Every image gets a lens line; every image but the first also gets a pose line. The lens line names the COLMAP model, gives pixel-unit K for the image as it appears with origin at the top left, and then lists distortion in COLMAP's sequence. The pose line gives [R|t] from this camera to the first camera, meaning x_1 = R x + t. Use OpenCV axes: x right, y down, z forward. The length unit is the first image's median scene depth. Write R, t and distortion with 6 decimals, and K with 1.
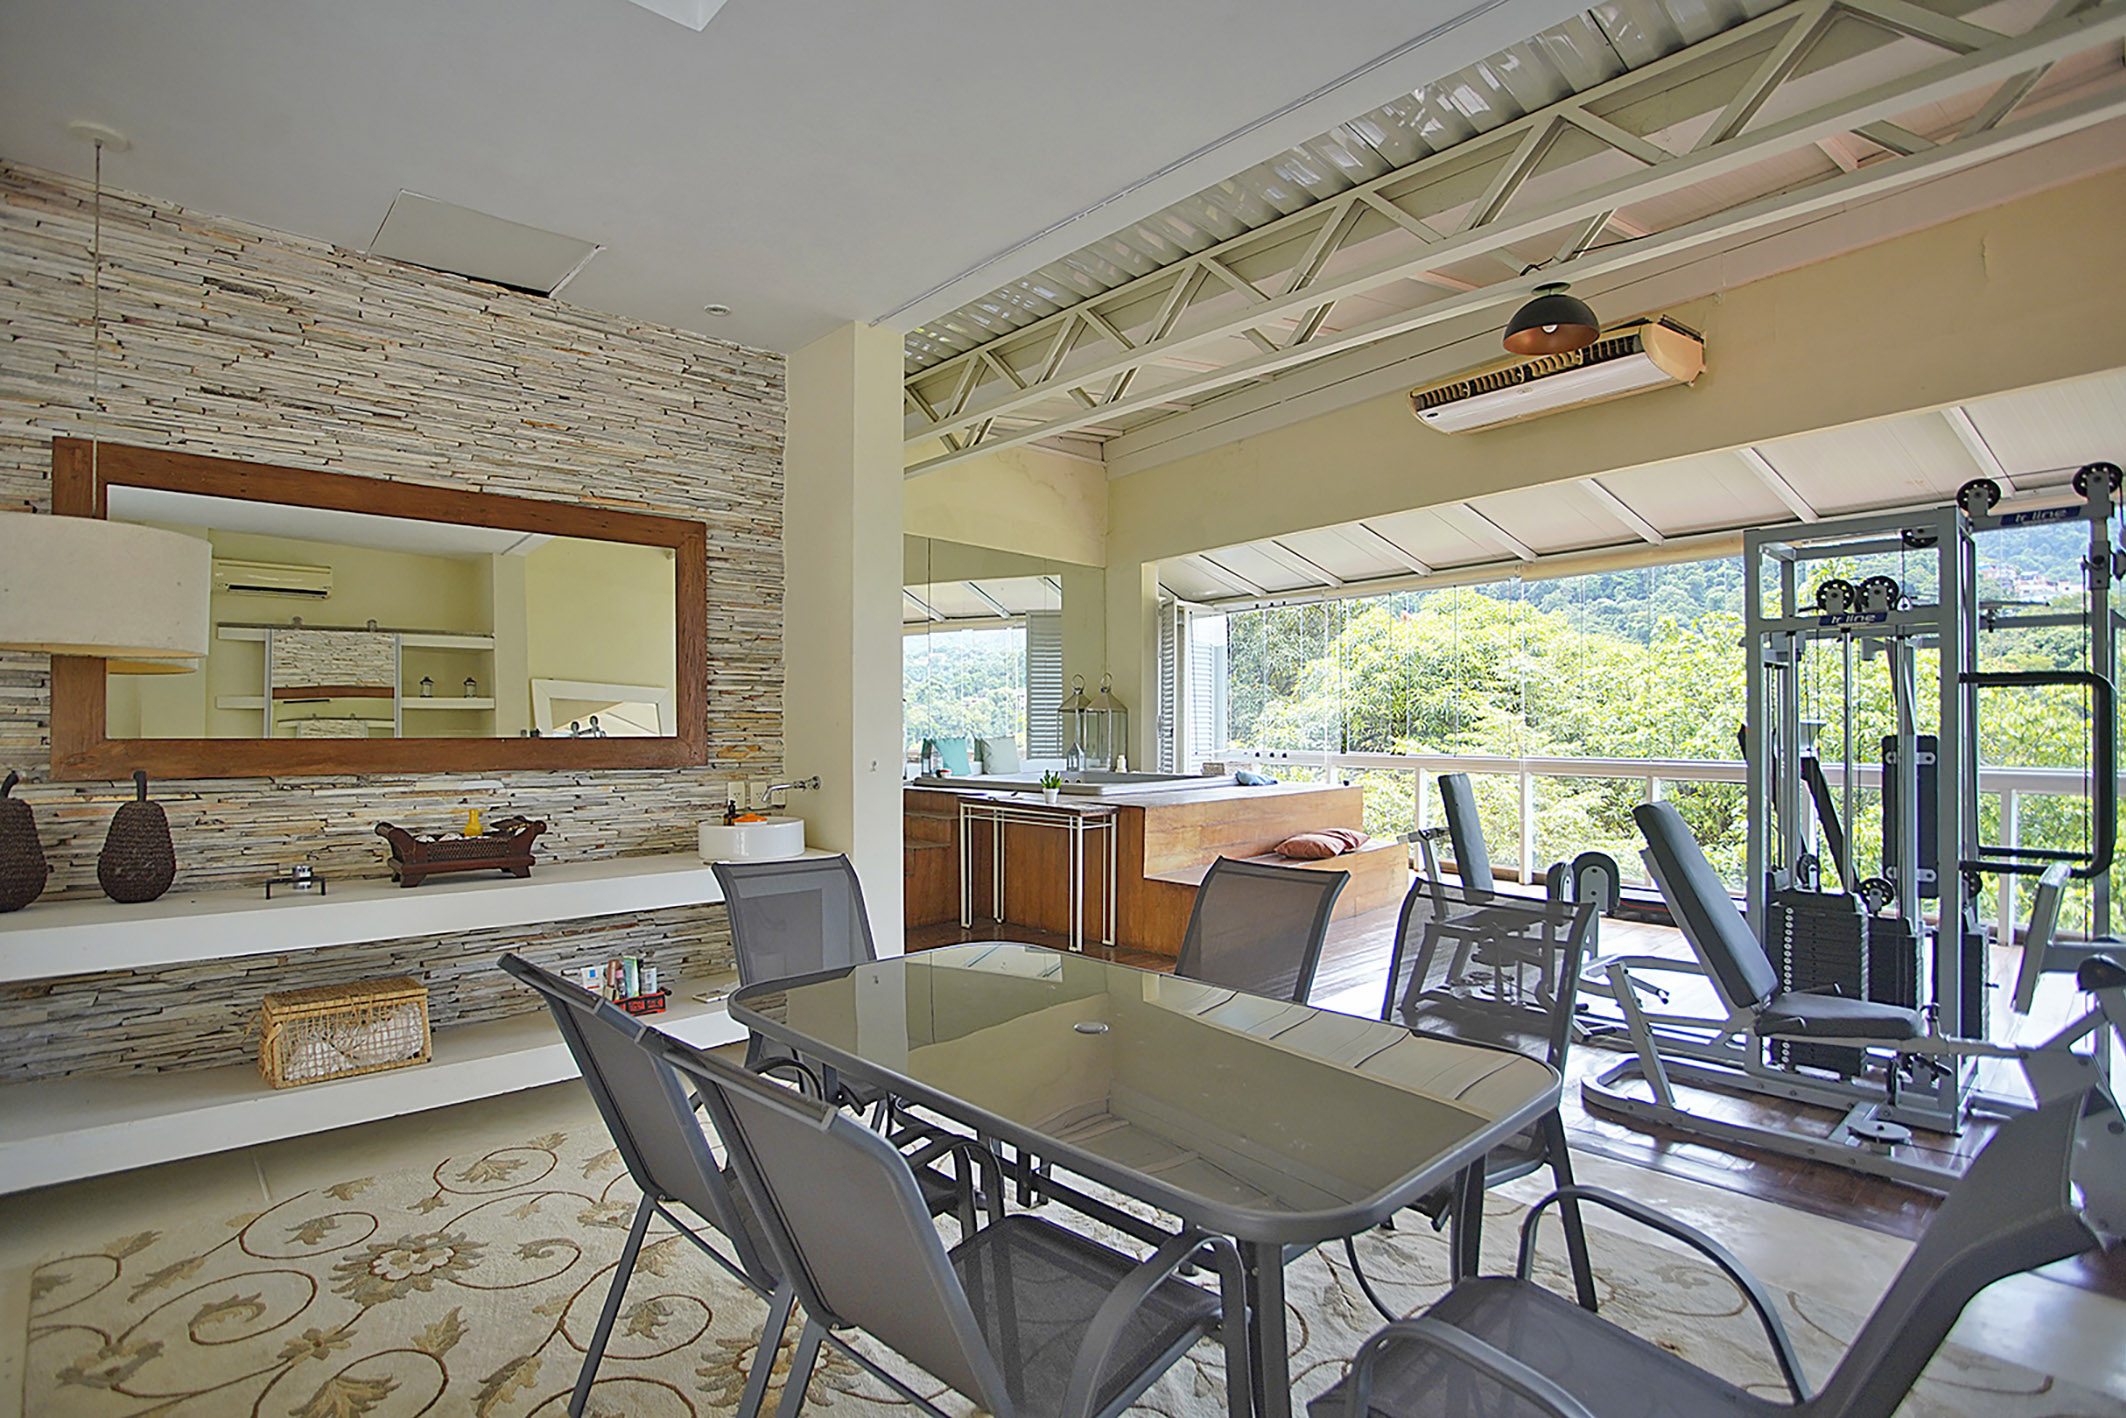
lens RADIAL K [[1100.9, 0, 1060.7], [0, 1100.9, 714.9], [0, 0, 1]] dist [-0.000764, -0.000004]
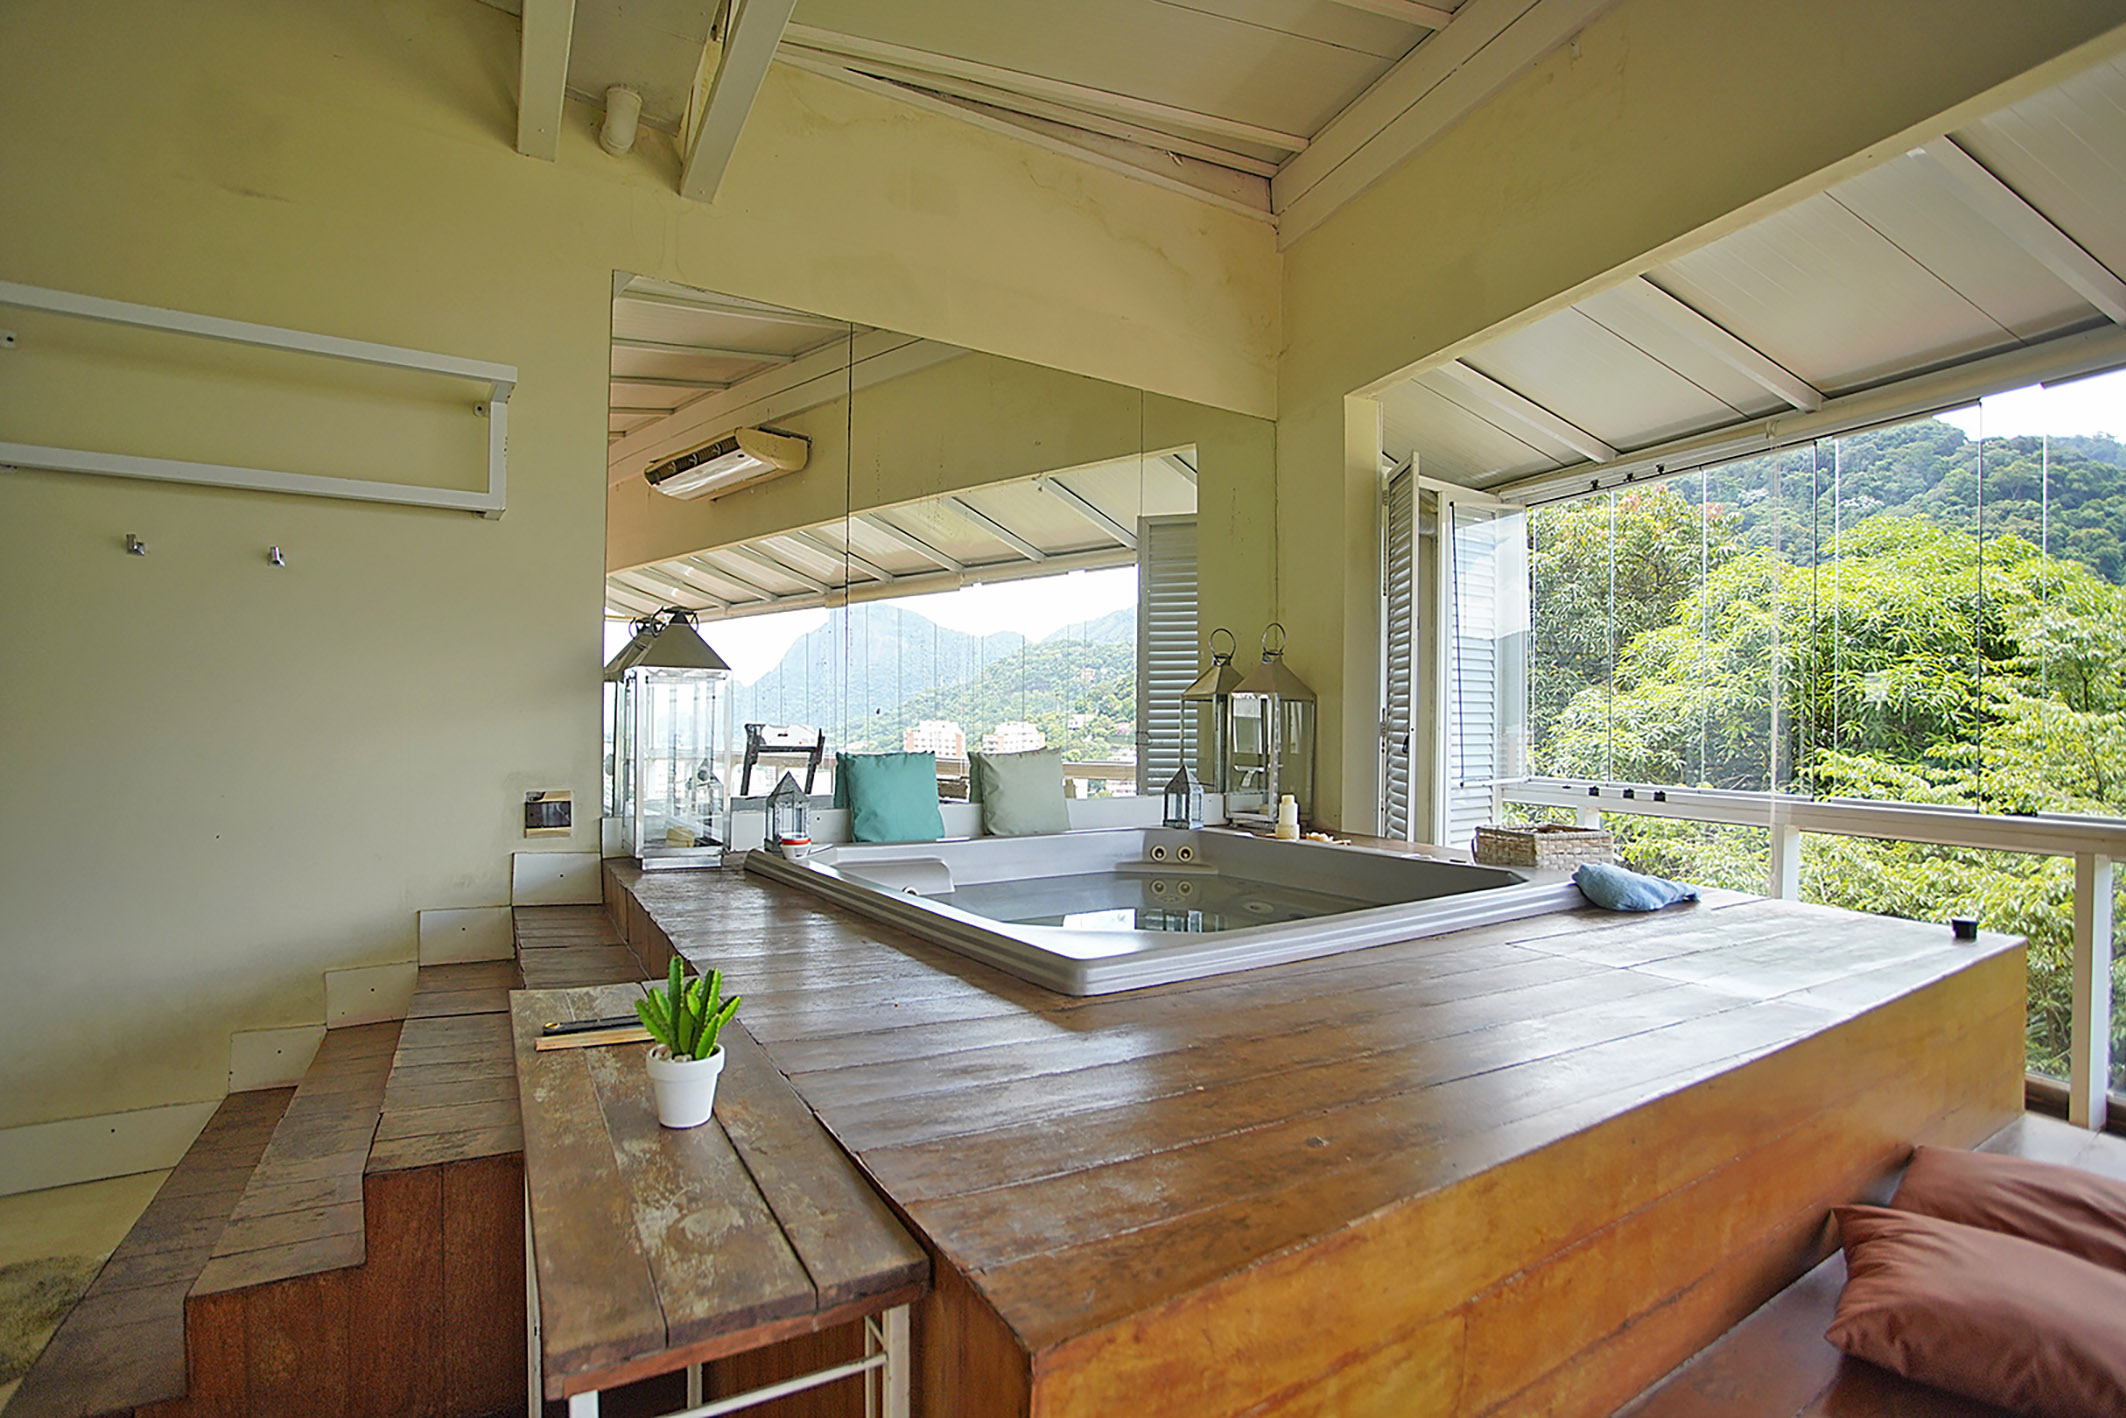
lens RADIAL K [[1033.1, 0, 1068.4], [0, 1033.1, 717.8], [0, 0, 1]] dist [-0.030305, 0.005732]
pose [[0.969574, 0.008153, -0.244663, 0.055196], [-0.006284, 0.999945, 0.008420, 0.001106], [0.244718, -0.006627, 0.969572, 0.431220]]
